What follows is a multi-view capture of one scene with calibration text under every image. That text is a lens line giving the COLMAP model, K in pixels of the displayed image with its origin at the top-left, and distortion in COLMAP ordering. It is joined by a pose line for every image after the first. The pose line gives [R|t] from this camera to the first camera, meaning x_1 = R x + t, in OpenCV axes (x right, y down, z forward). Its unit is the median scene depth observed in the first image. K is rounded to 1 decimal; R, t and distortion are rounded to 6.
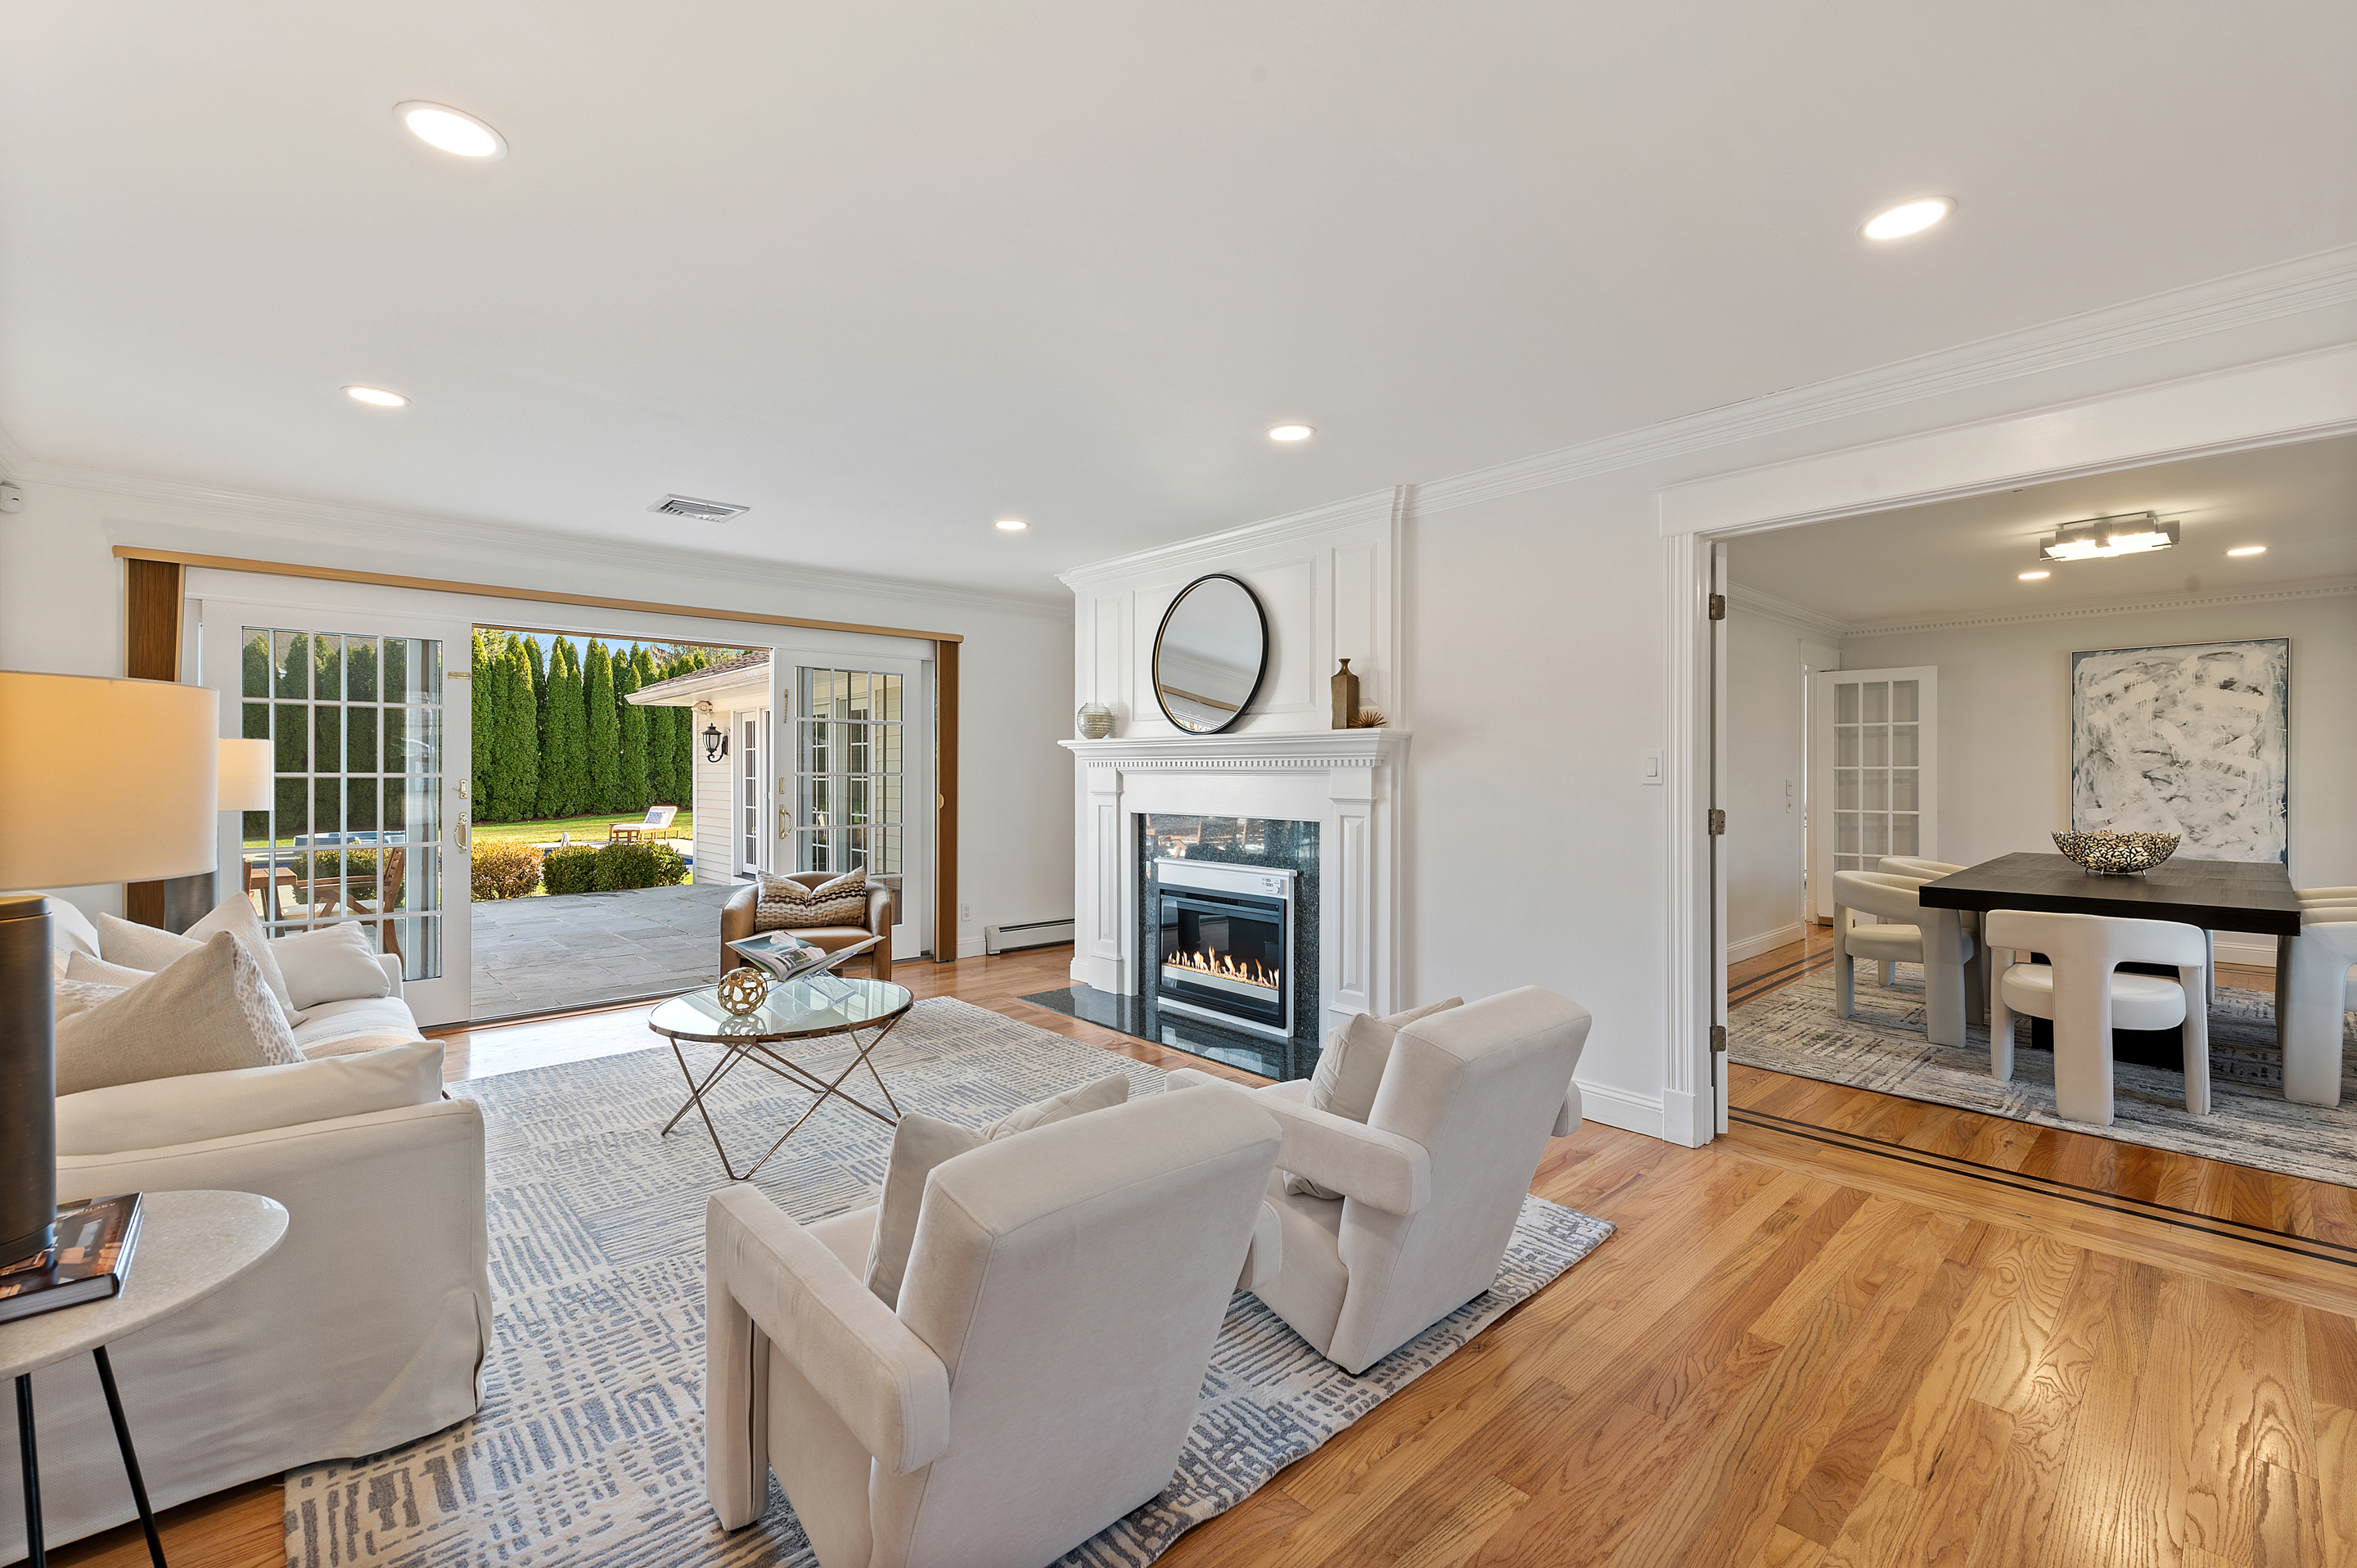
lens RADIAL K [[992.0, 0, 1173.2], [0, 992.0, 775.2], [0, 0, 1]] dist [-0.000759, -0.000050]
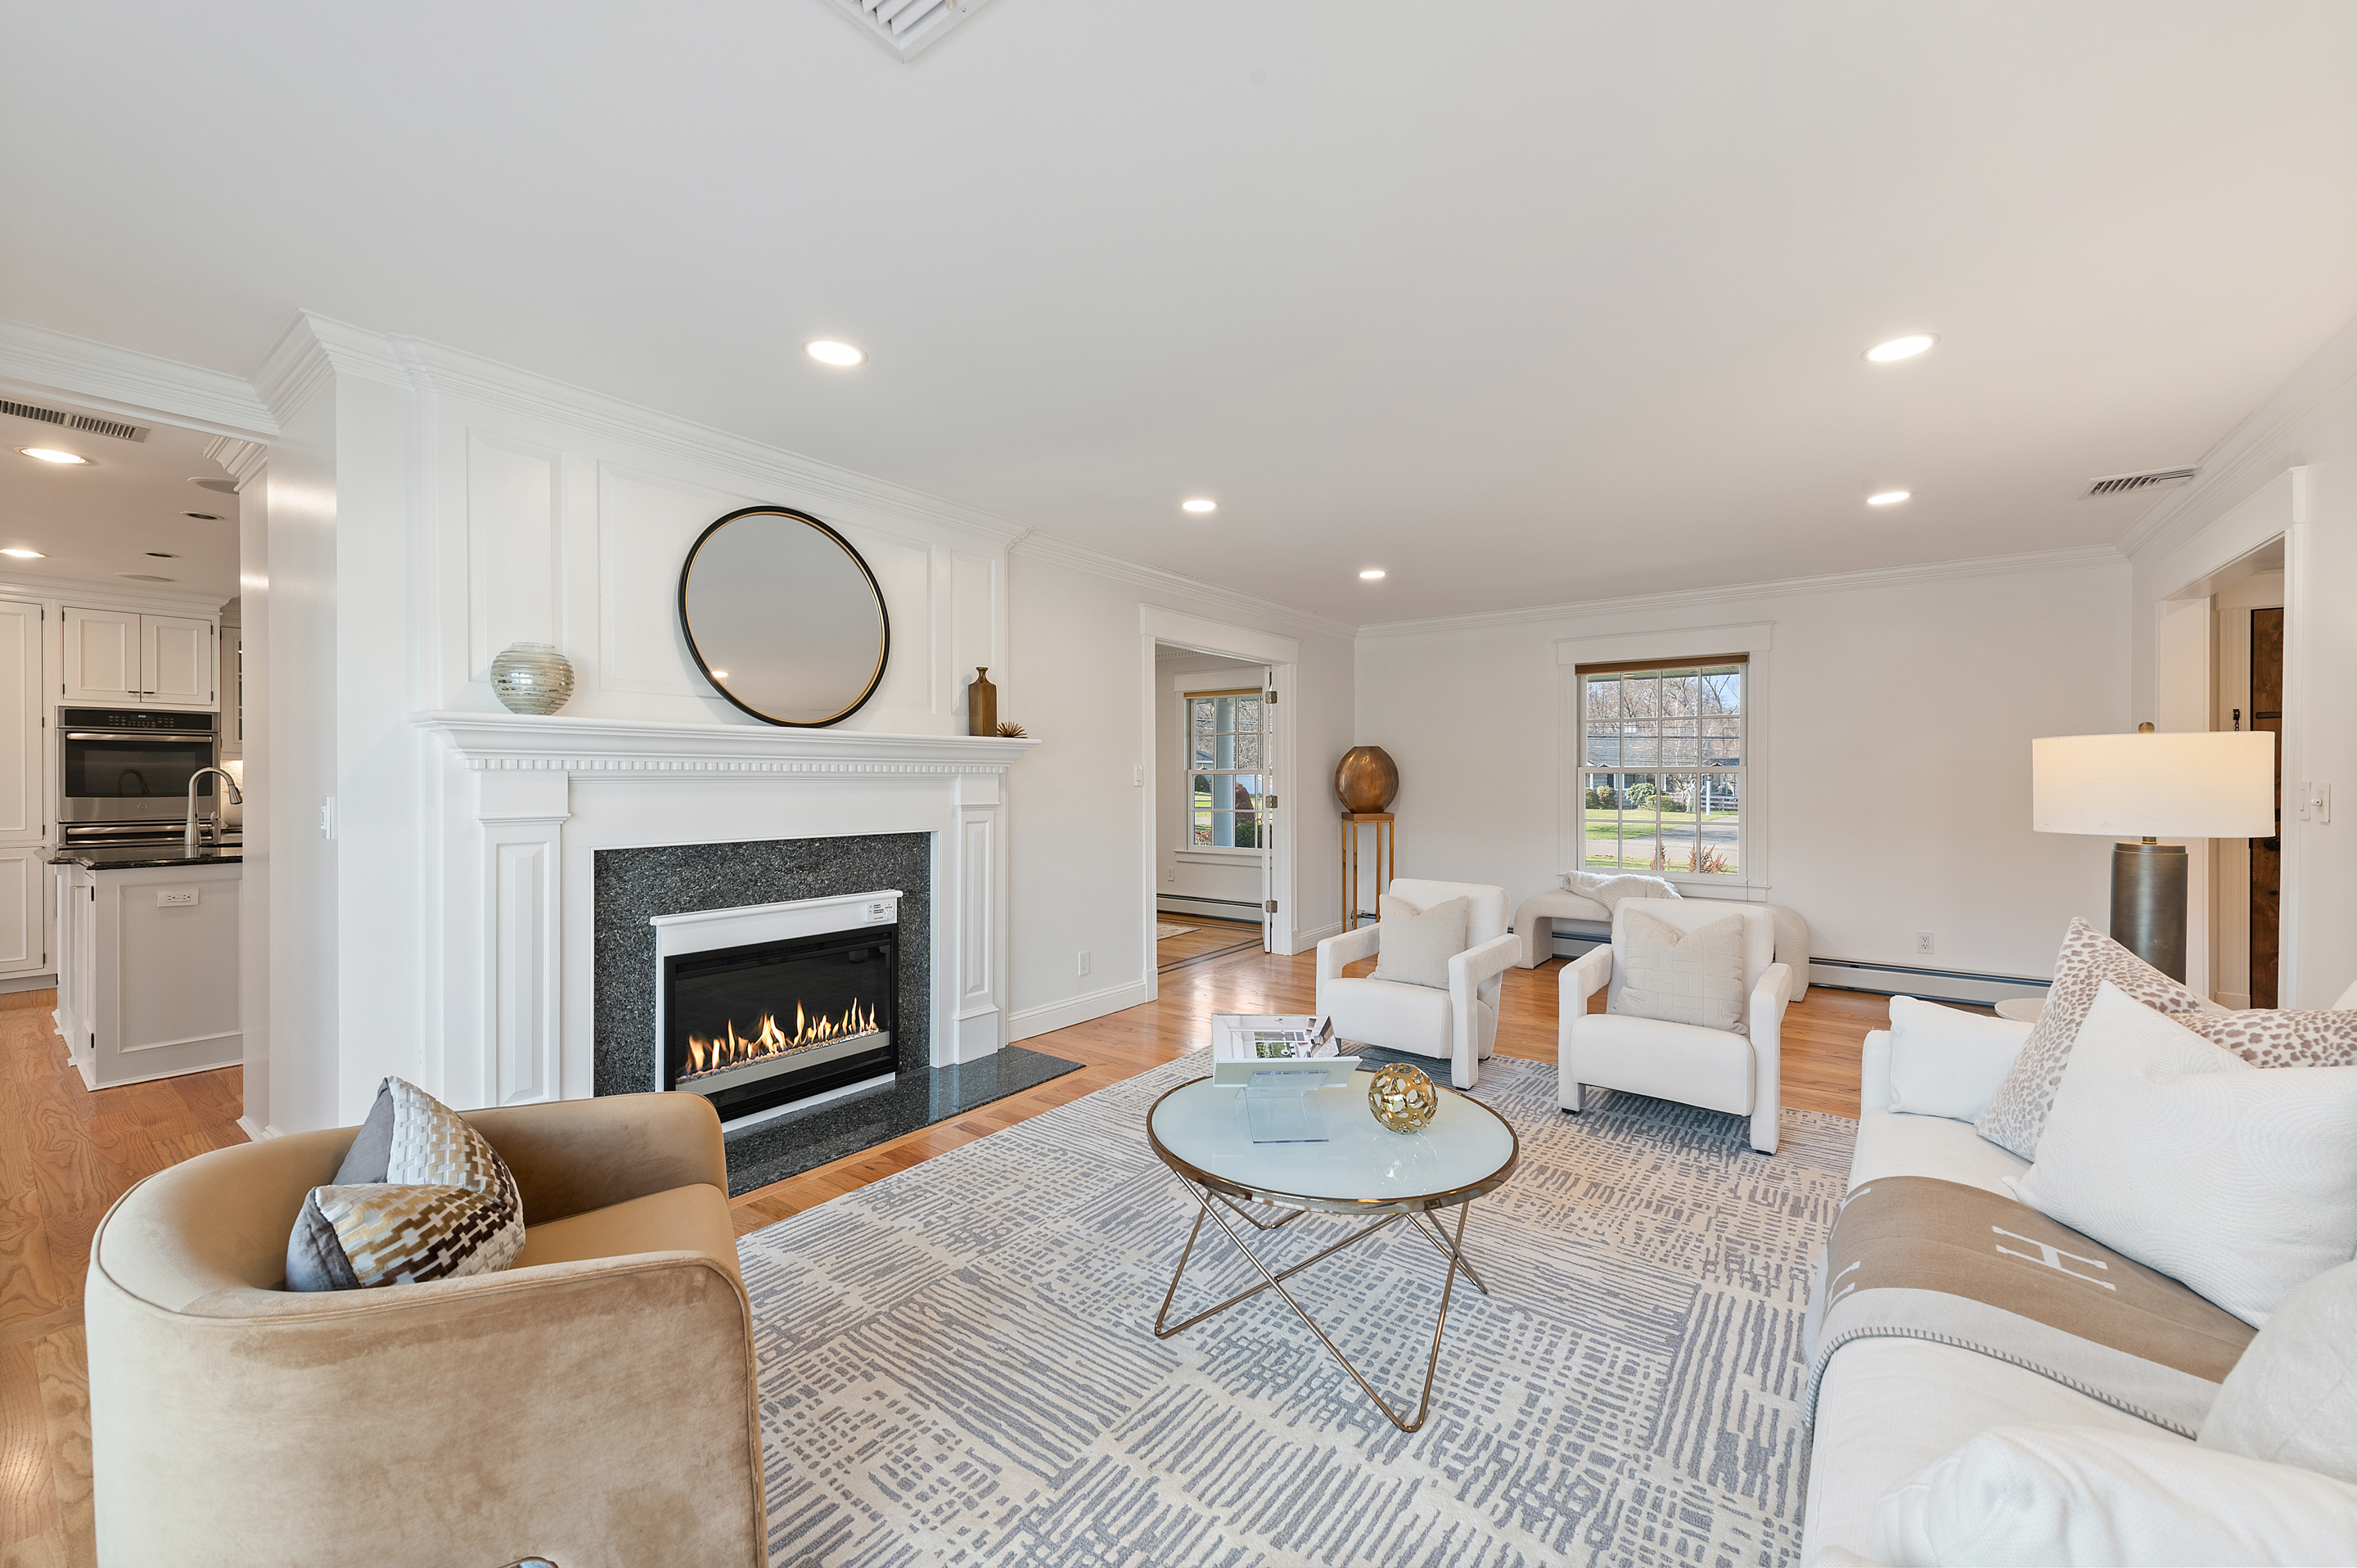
lens RADIAL K [[935.9, 0, 1170.3], [0, 935.9, 776.3], [0, 0, 1]] dist [0.000315, -0.000092]
pose [[-0.189306, -0.002315, 0.981915, -0.809001], [0.004040, 0.999987, 0.003137, -0.007739], [-0.981910, 0.004560, -0.189294, 0.992044]]
